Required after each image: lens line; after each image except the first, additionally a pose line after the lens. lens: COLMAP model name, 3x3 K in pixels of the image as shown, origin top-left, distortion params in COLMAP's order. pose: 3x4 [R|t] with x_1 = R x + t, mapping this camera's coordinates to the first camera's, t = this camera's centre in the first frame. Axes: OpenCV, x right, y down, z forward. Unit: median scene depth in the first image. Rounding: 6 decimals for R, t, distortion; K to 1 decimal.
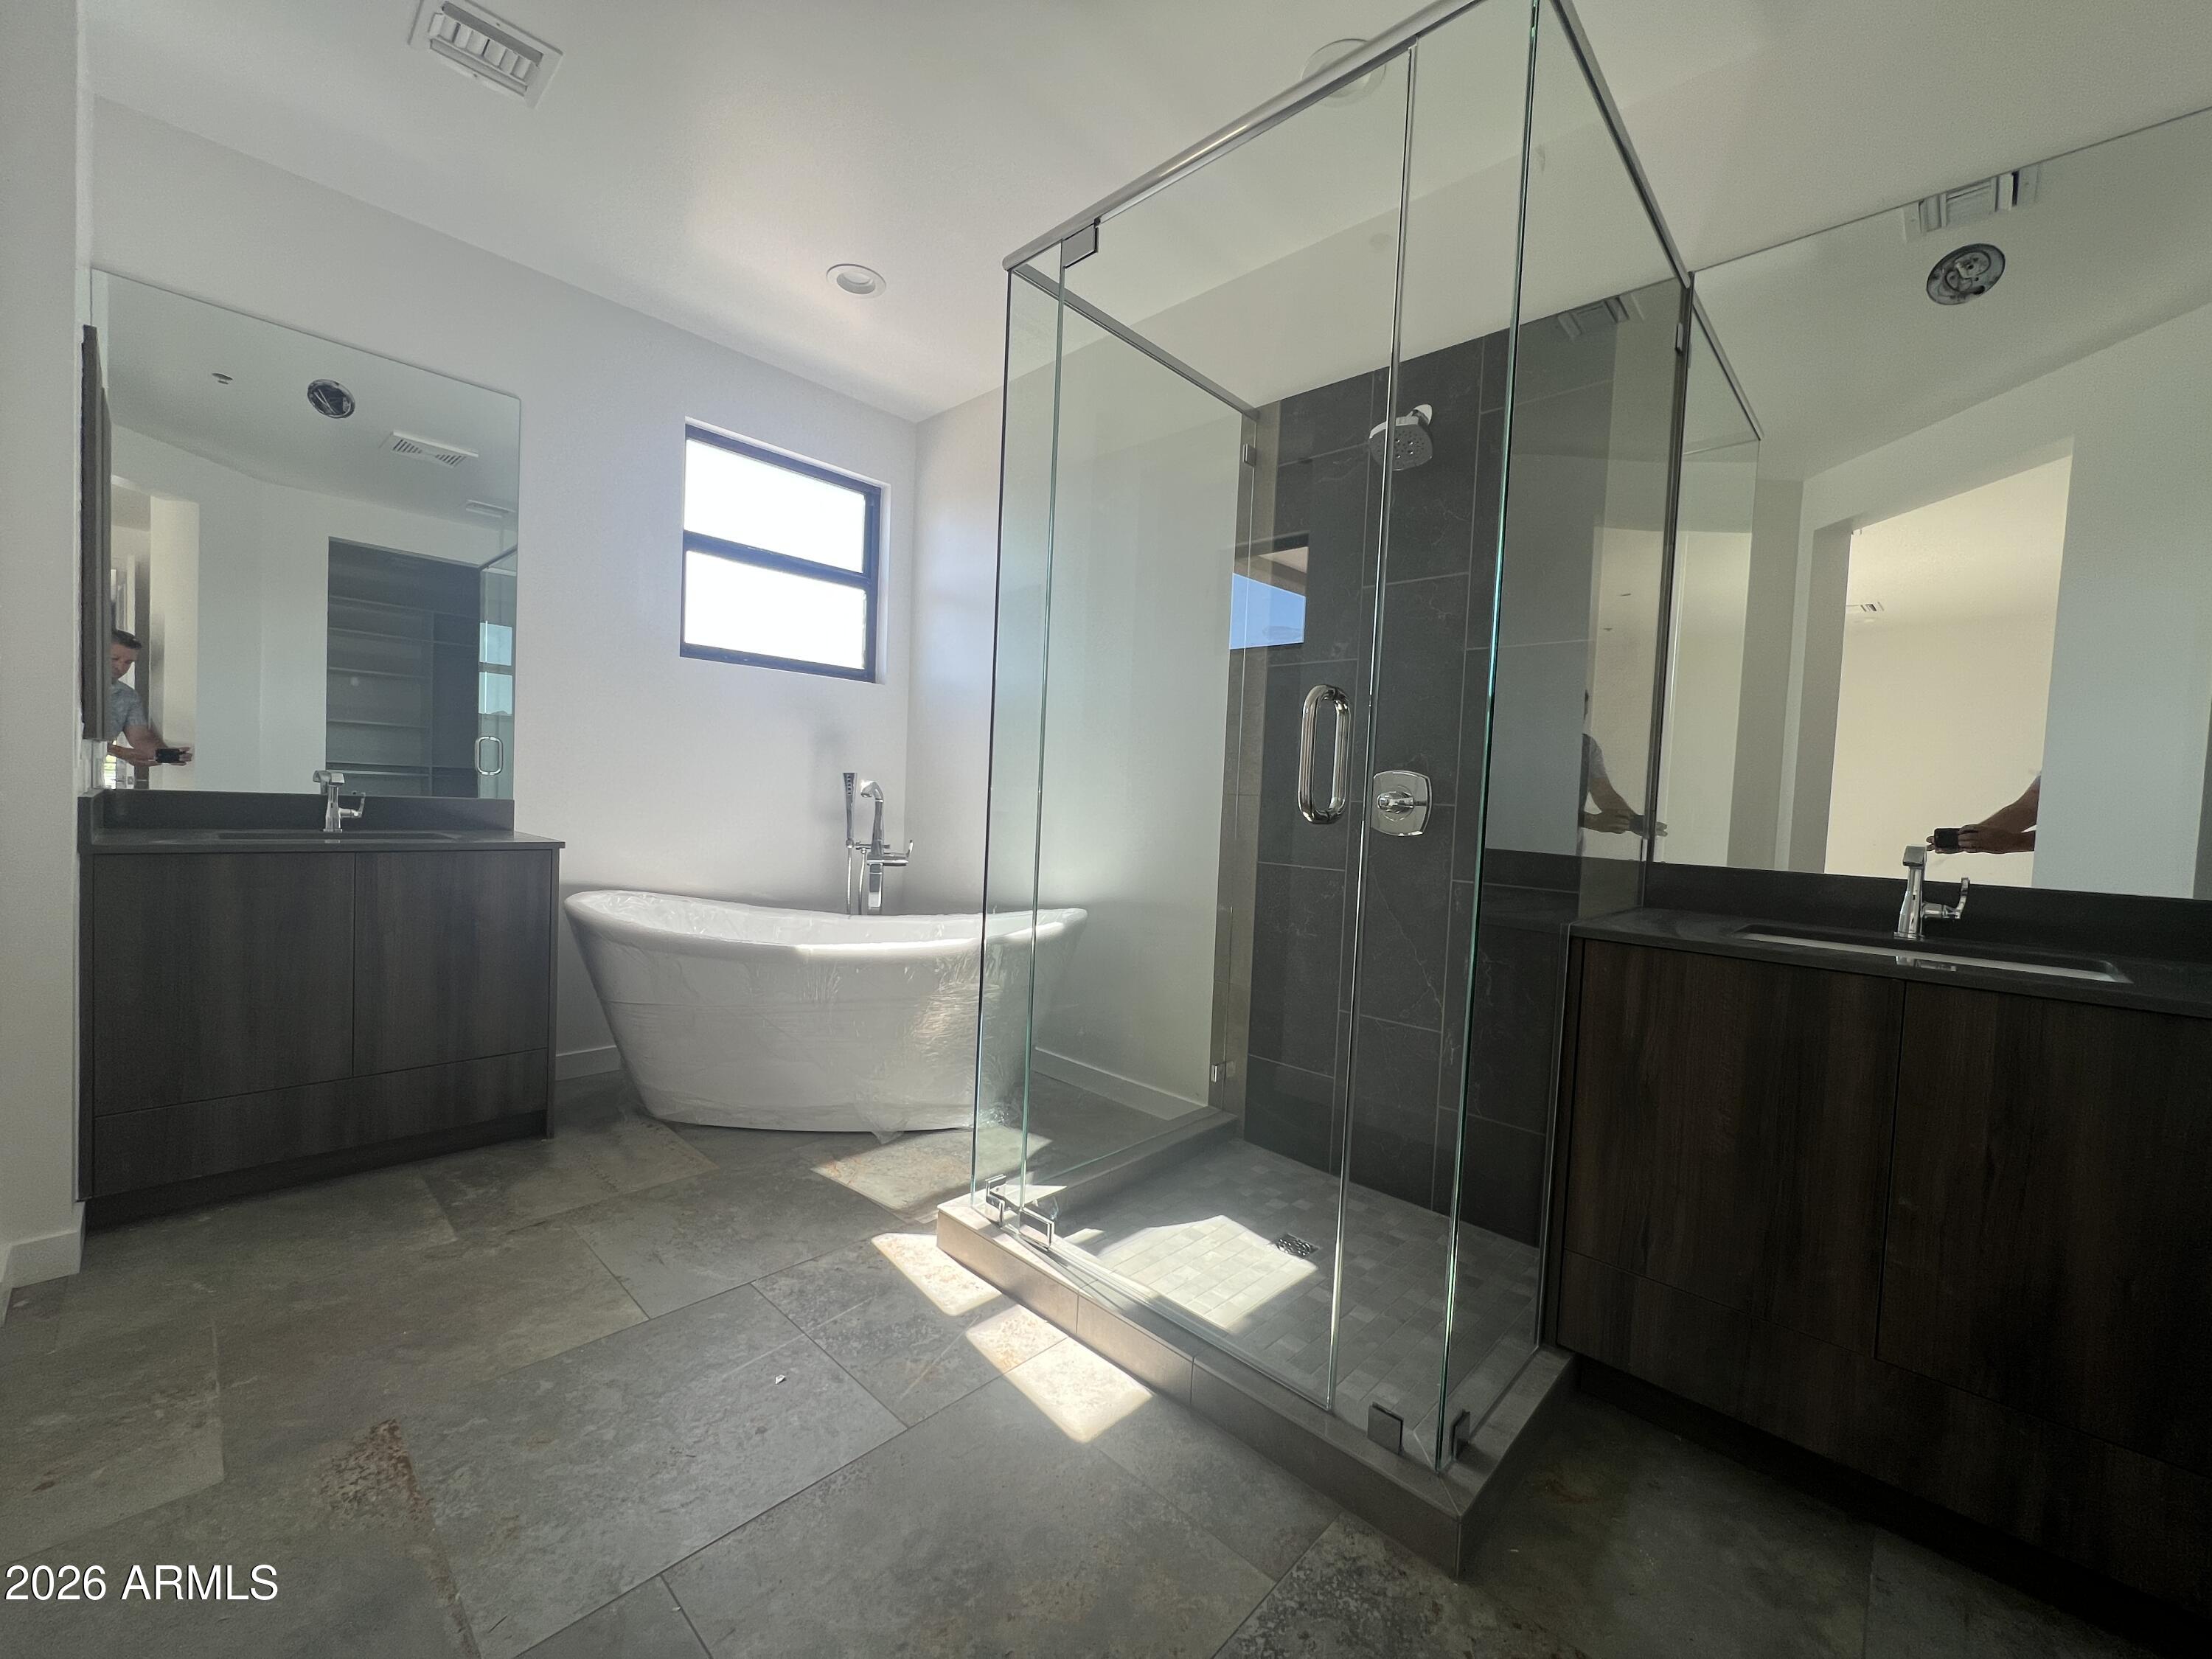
lens RADIAL K [[879.7, 0, 1106.0], [0, 879.7, 829.5], [0, 0, 1]] dist [0.000131, 0.000073]
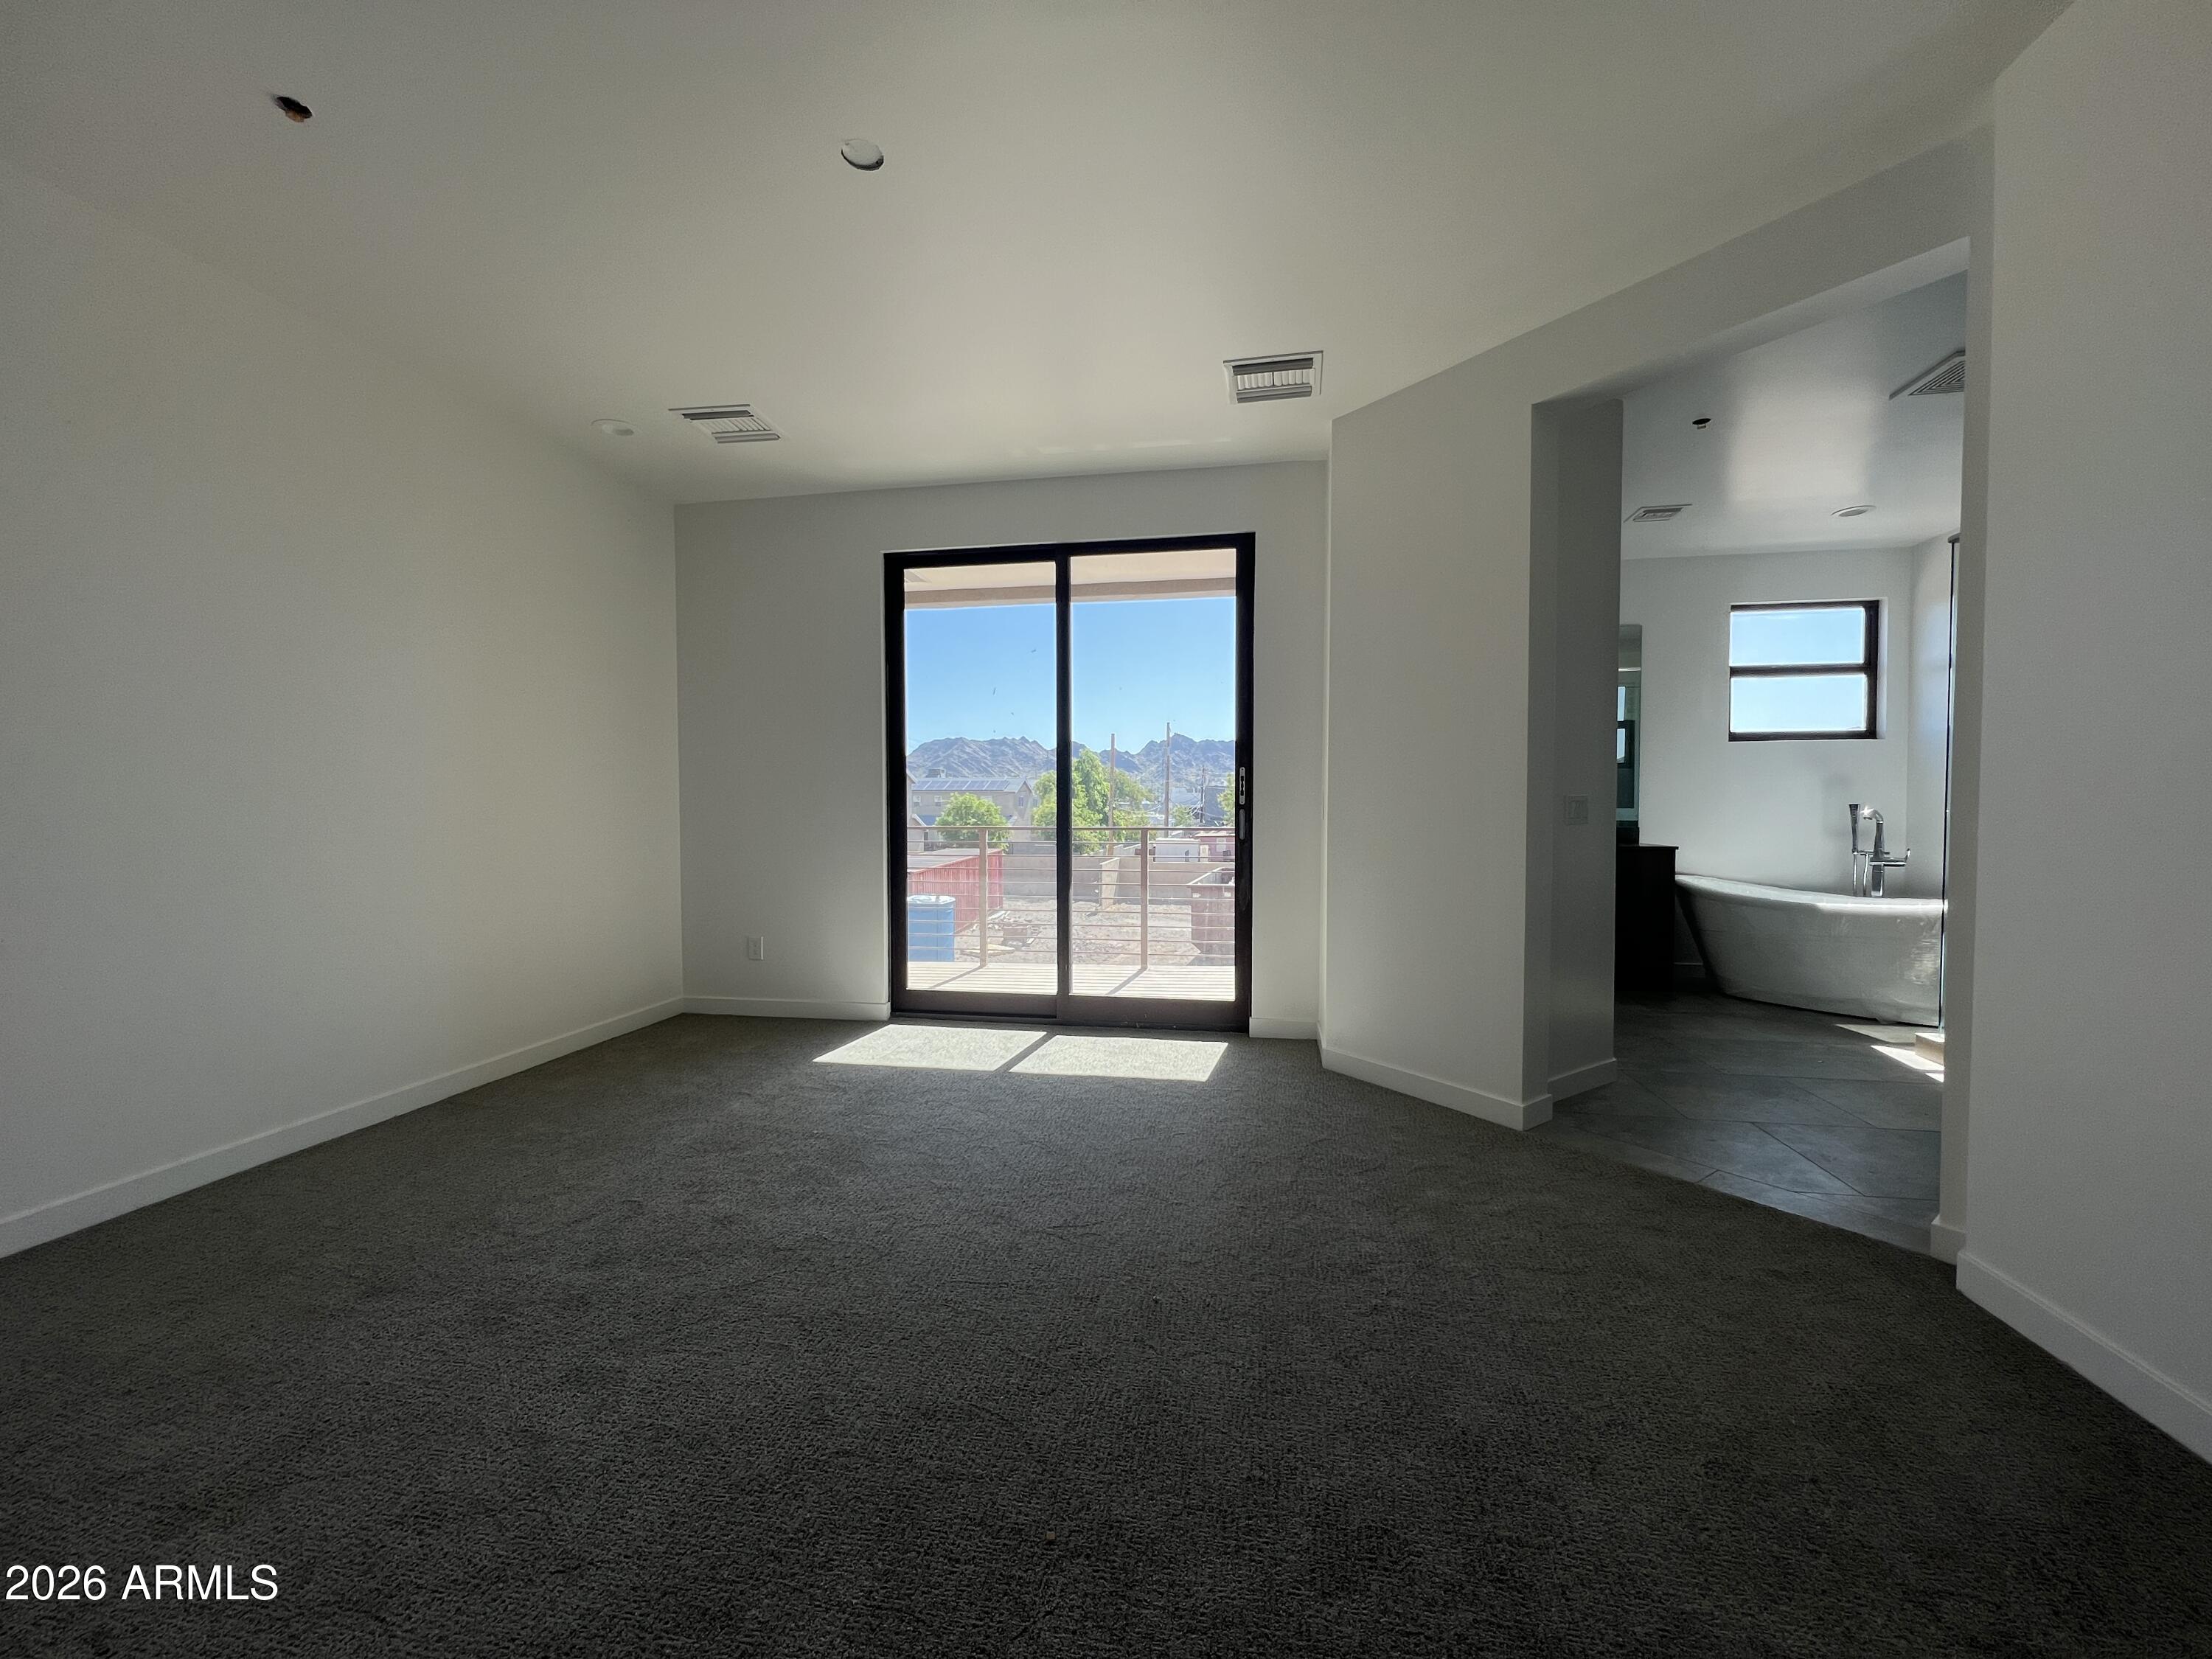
lens RADIAL K [[879.7, 0, 1106.0], [0, 879.7, 829.5], [0, 0, 1]] dist [0.000131, 0.000073]
pose [[0.548100, -0.017388, -0.836232, 0.267603], [-0.002662, 0.999743, -0.022532, 0.016671], [0.836408, 0.014576, 0.547913, -0.904859]]
